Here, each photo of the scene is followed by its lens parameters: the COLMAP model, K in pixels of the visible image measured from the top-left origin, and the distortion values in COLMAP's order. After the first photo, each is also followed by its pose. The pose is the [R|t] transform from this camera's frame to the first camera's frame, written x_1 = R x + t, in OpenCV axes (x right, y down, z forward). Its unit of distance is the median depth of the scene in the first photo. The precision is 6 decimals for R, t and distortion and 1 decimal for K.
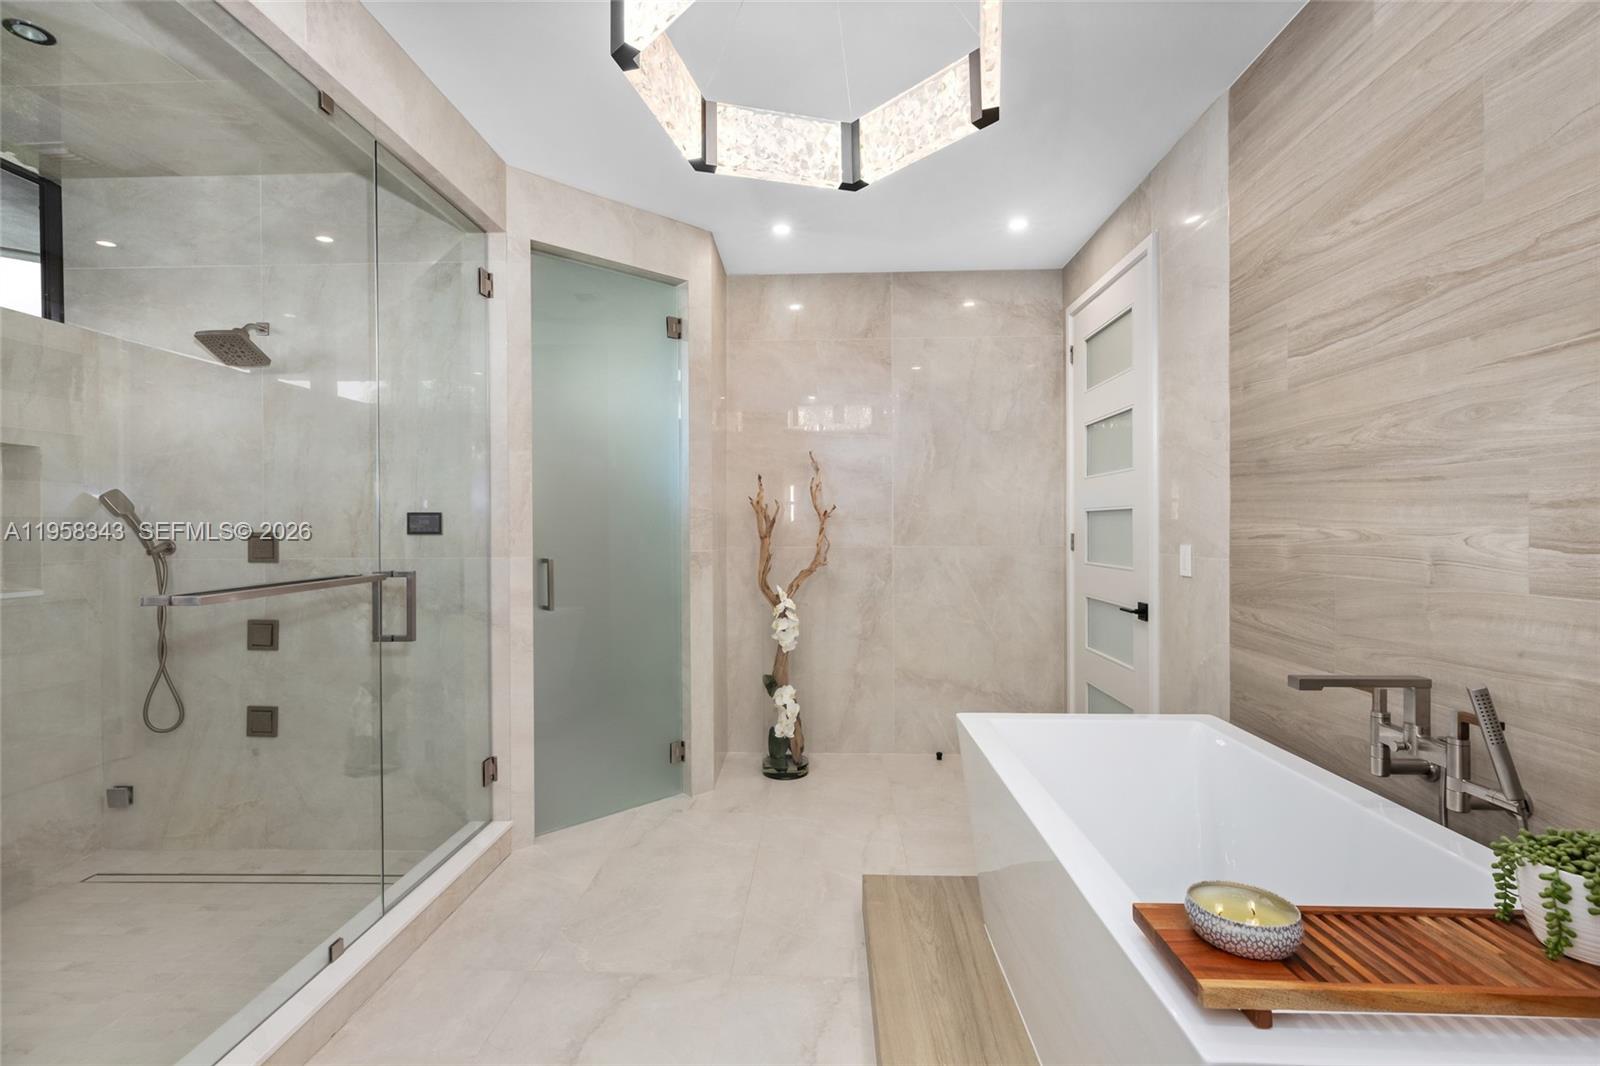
lens RADIAL K [[722.3, 0, 799.1], [0, 722.3, 529.9], [0, 0, 1]] dist [0.000750, 0.000541]
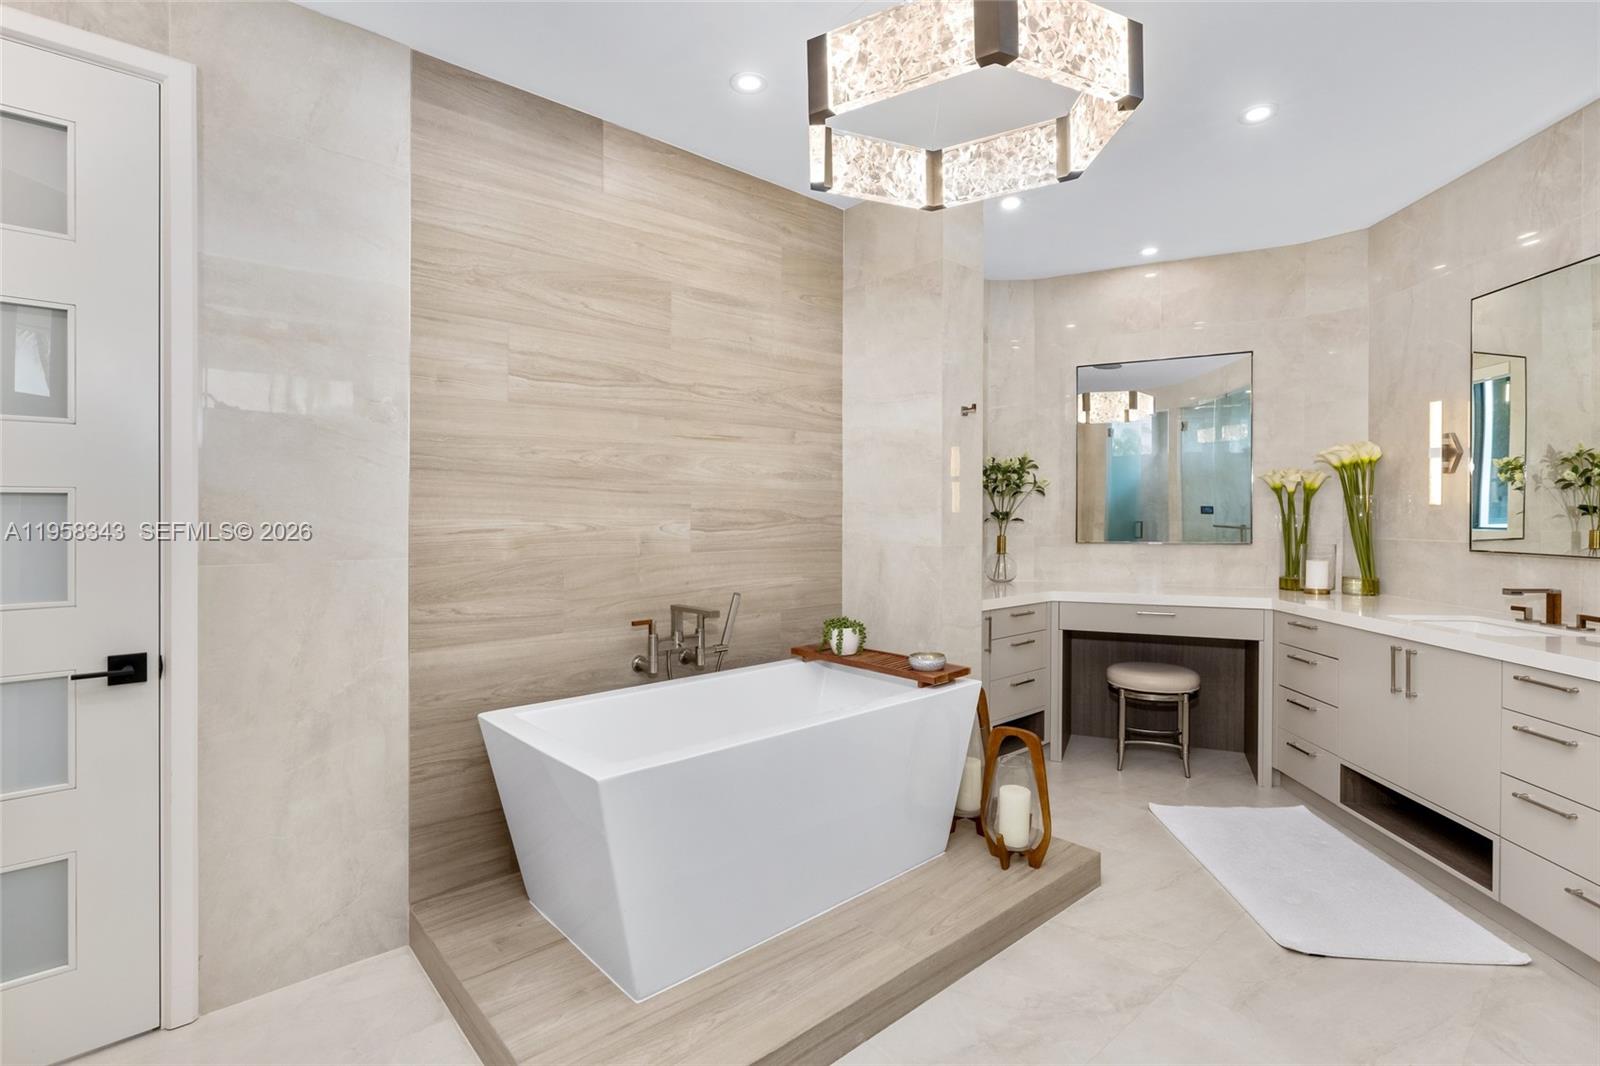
lens RADIAL K [[763.7, 0, 800.3], [0, 763.7, 519.5], [0, 0, 1]] dist [-0.000179, -0.000132]
pose [[-0.691822, -0.000903, 0.722067, -0.629516], [0.007556, 0.999935, 0.008489, -0.018053], [-0.722028, 0.011329, -0.691771, 1.833372]]
